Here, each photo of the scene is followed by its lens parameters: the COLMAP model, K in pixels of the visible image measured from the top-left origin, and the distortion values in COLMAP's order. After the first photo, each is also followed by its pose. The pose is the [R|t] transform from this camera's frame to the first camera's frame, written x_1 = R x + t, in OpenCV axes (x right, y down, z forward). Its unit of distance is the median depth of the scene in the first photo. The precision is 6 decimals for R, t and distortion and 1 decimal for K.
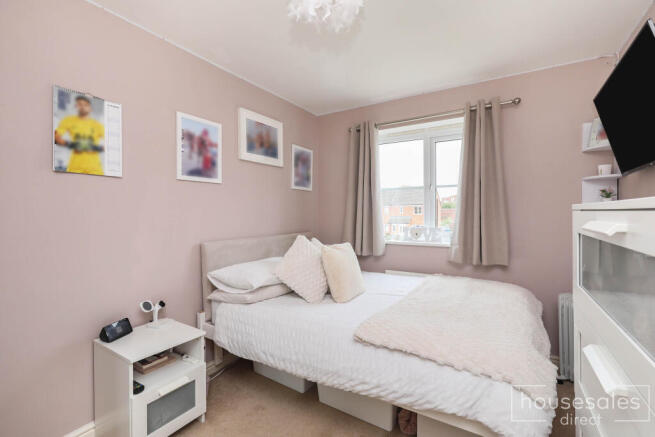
lens RADIAL K [[286.1, 0, 327.5], [0, 286.1, 218.5], [0, 0, 1]] dist [-0.001300, -0.000128]
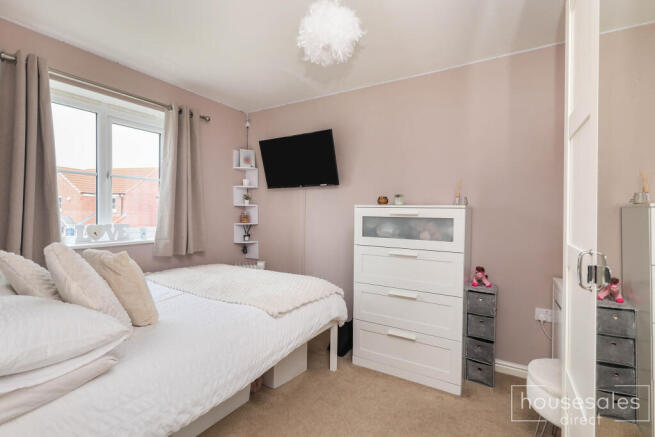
lens RADIAL K [[306.0, 0, 327.5], [0, 306.0, 218.5], [0, 0, 1]] dist [0.000859, 0.000087]
pose [[-0.010006, -0.021782, 0.999713, -0.633333], [0.011767, 0.999691, 0.021900, 0.003340], [-0.999881, 0.011983, -0.009747, 0.448802]]
